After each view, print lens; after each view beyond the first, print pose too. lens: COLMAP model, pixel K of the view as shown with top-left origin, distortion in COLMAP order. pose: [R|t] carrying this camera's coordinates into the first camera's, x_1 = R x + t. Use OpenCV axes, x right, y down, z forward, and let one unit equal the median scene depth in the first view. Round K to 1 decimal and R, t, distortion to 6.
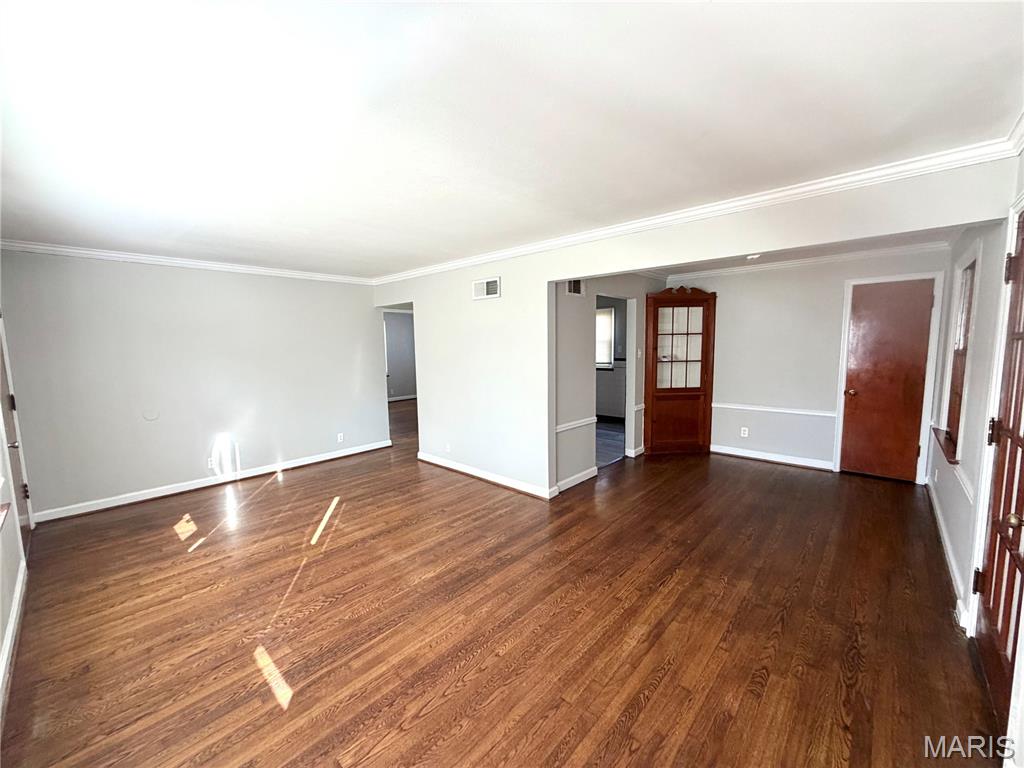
lens RADIAL K [[407.6, 0, 510.3], [0, 407.6, 384.5], [0, 0, 1]] dist [0.000499, -0.000620]
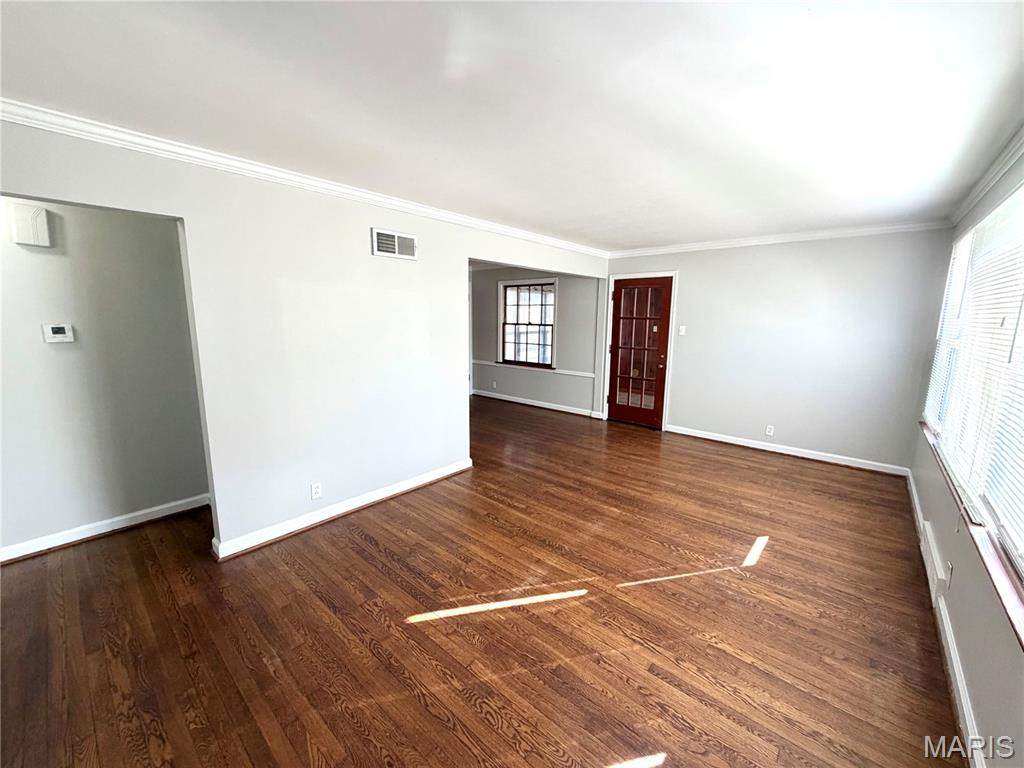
lens RADIAL K [[407.6, 0, 510.3], [0, 407.6, 384.5], [0, 0, 1]] dist [0.000499, -0.000620]
pose [[-0.024417, -0.152085, 0.988066, -1.270454], [0.096387, 0.983398, 0.153748, -0.112567], [-0.995044, 0.098991, -0.009352, 1.220283]]
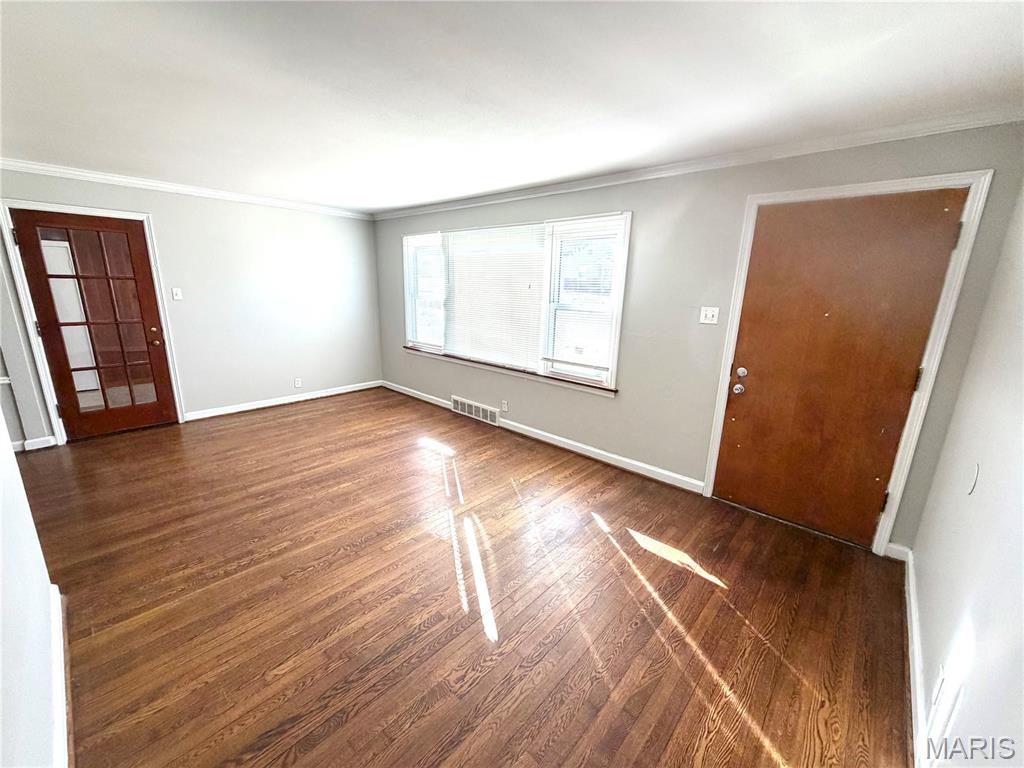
lens RADIAL K [[407.6, 0, 510.3], [0, 407.6, 384.5], [0, 0, 1]] dist [0.000499, -0.000620]
pose [[-0.999939, -0.006796, -0.008737, -0.629425], [-0.009360, 0.940498, 0.339670, -0.197997], [0.005909, 0.339731, -0.940504, 1.907608]]
